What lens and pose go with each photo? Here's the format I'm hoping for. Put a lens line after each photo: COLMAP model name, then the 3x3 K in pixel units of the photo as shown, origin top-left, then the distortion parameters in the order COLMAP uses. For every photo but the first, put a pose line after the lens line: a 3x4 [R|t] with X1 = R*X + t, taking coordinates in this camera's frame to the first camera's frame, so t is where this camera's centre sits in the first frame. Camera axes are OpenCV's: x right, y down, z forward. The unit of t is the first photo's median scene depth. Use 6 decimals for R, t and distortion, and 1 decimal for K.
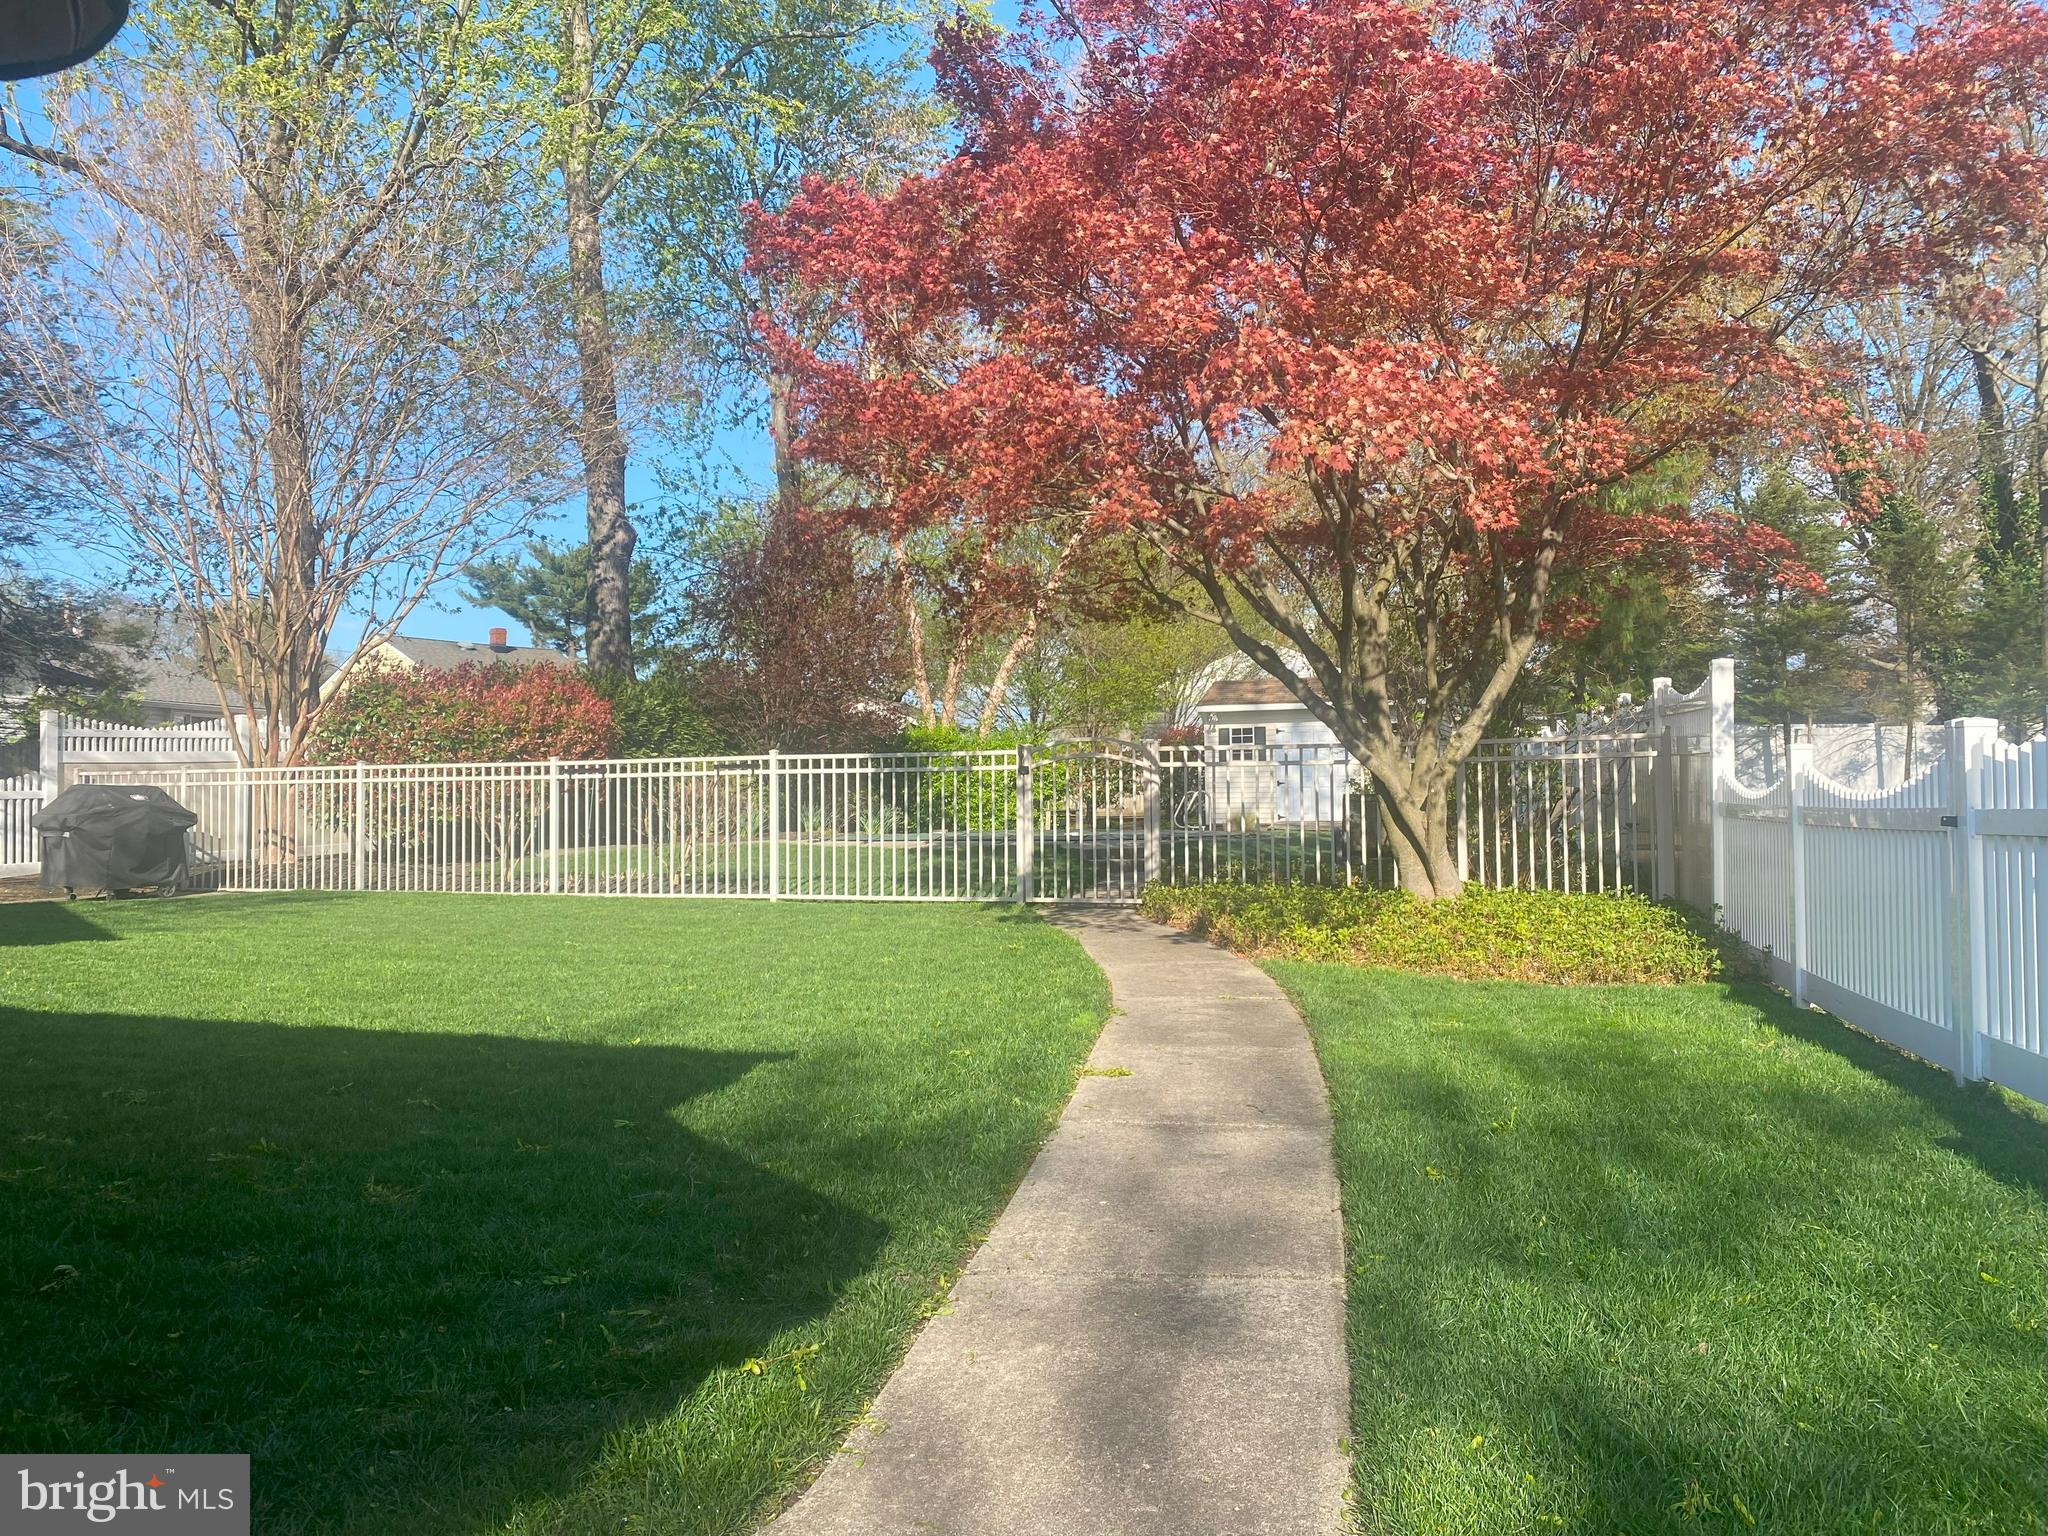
lens RADIAL K [[1541.1, 0, 1011.5], [0, 1541.1, 768.0], [0, 0, 1]] dist [0.034755, -0.042055]
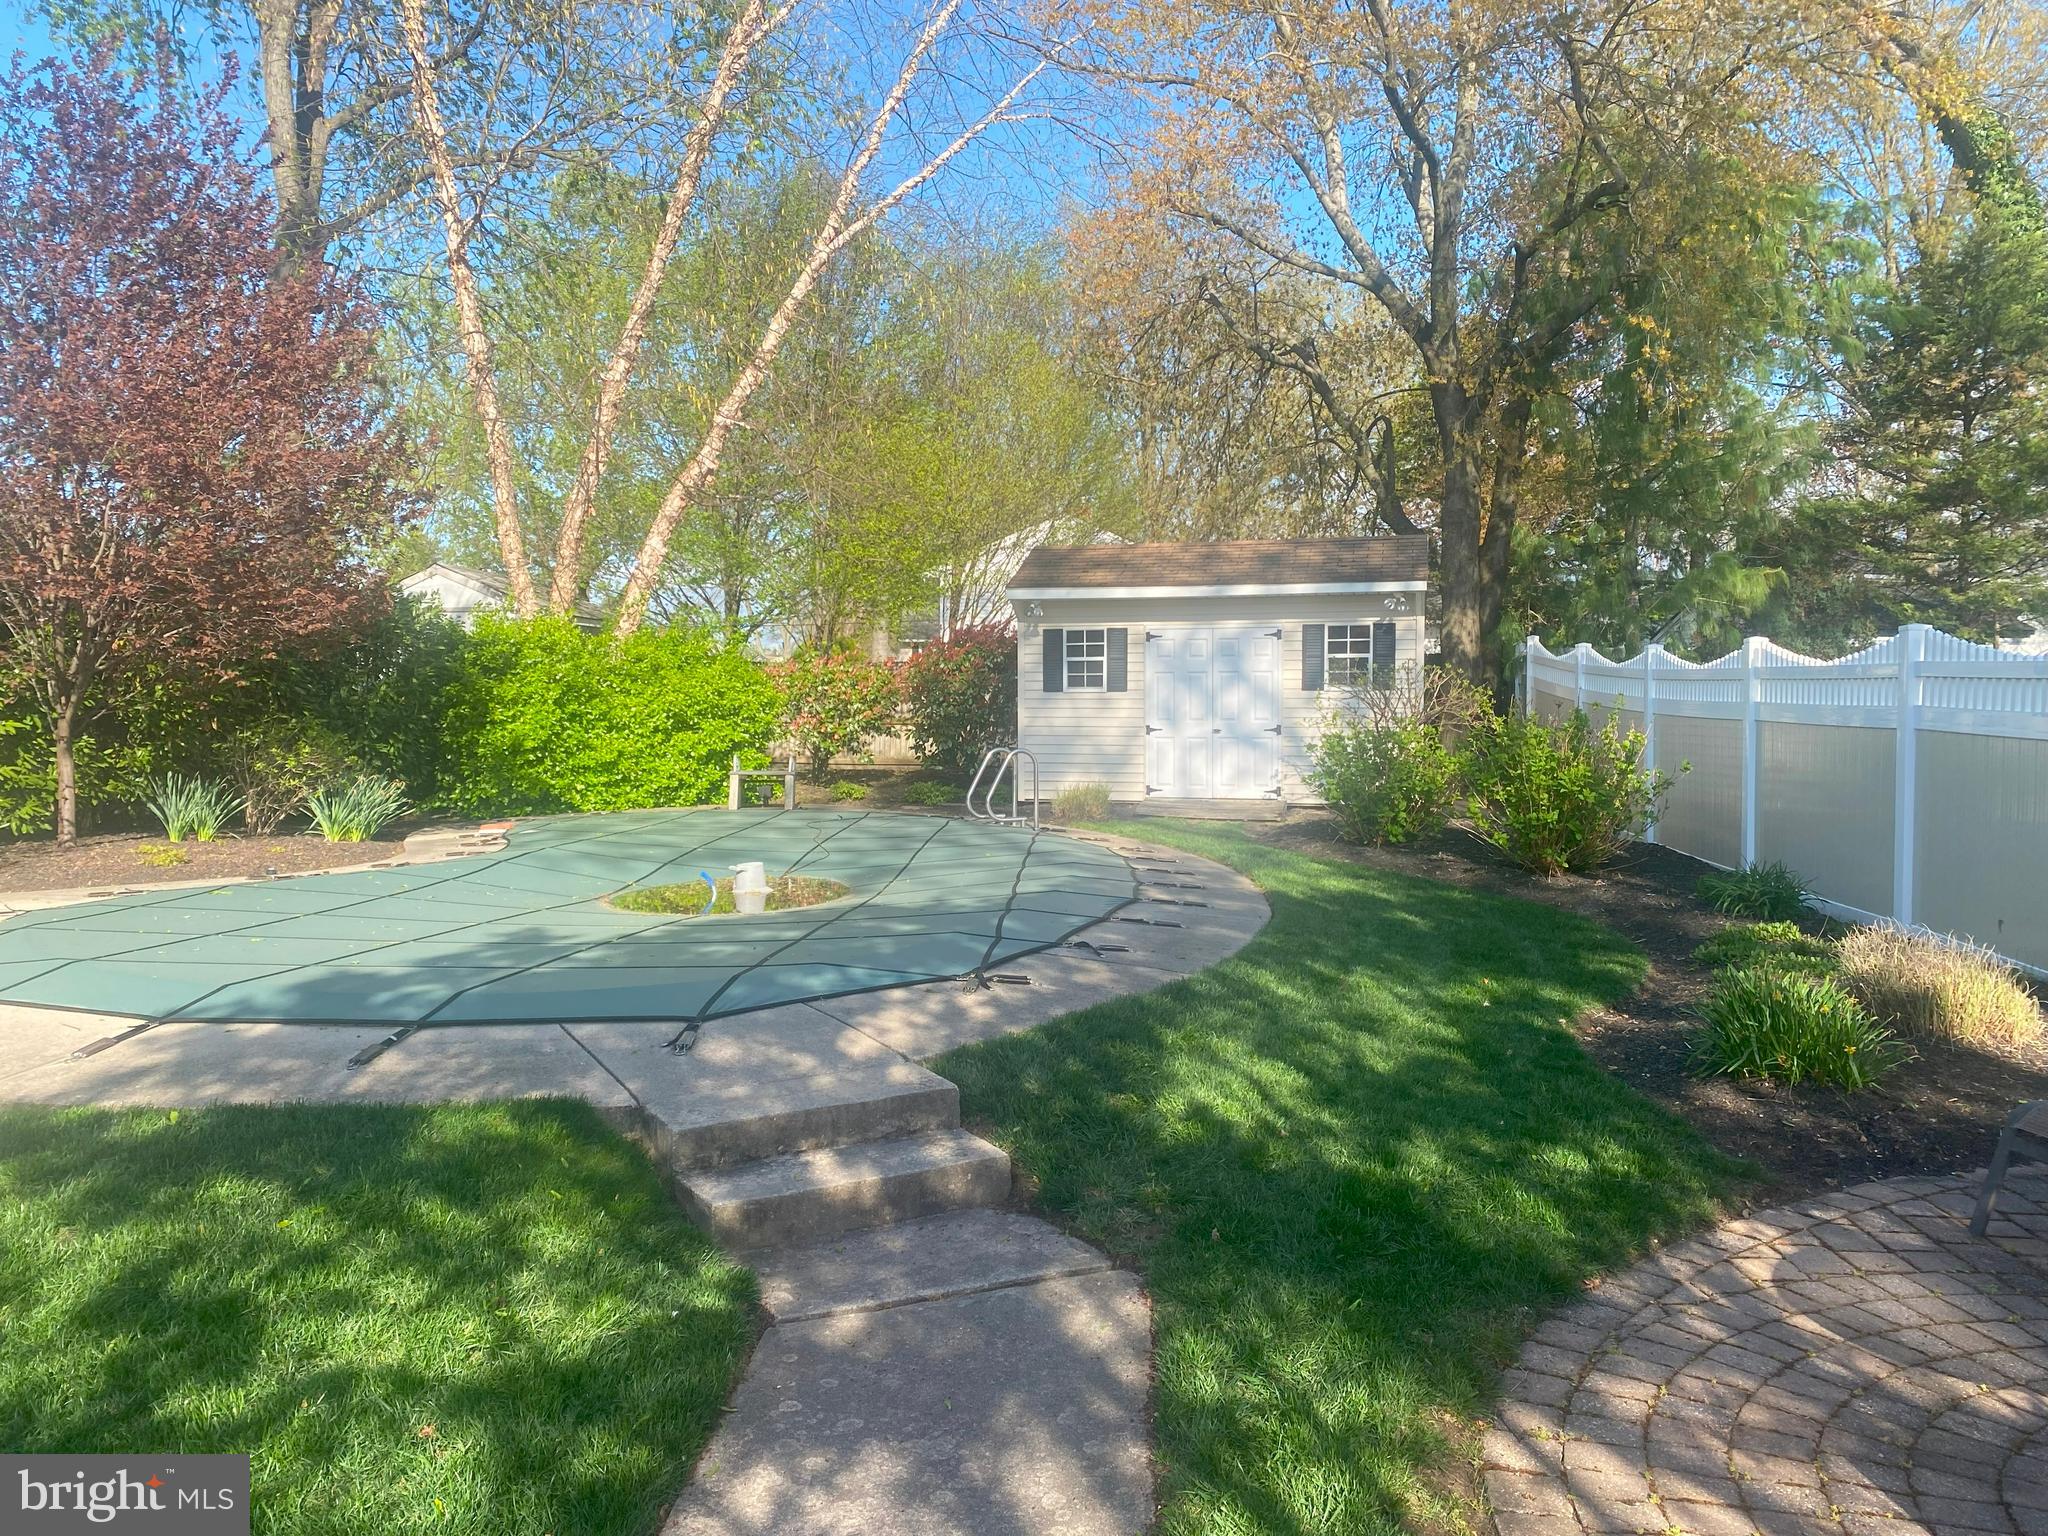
lens RADIAL K [[1541.1, 0, 1021.4], [0, 1541.1, 773.7], [0, 0, 1]] dist [0.034755, -0.042055]
pose [[0.989103, -0.006605, 0.147077, 0.044807], [-0.004386, 0.997228, 0.074279, -0.015667], [-0.147160, -0.074115, 0.986332, 0.464583]]
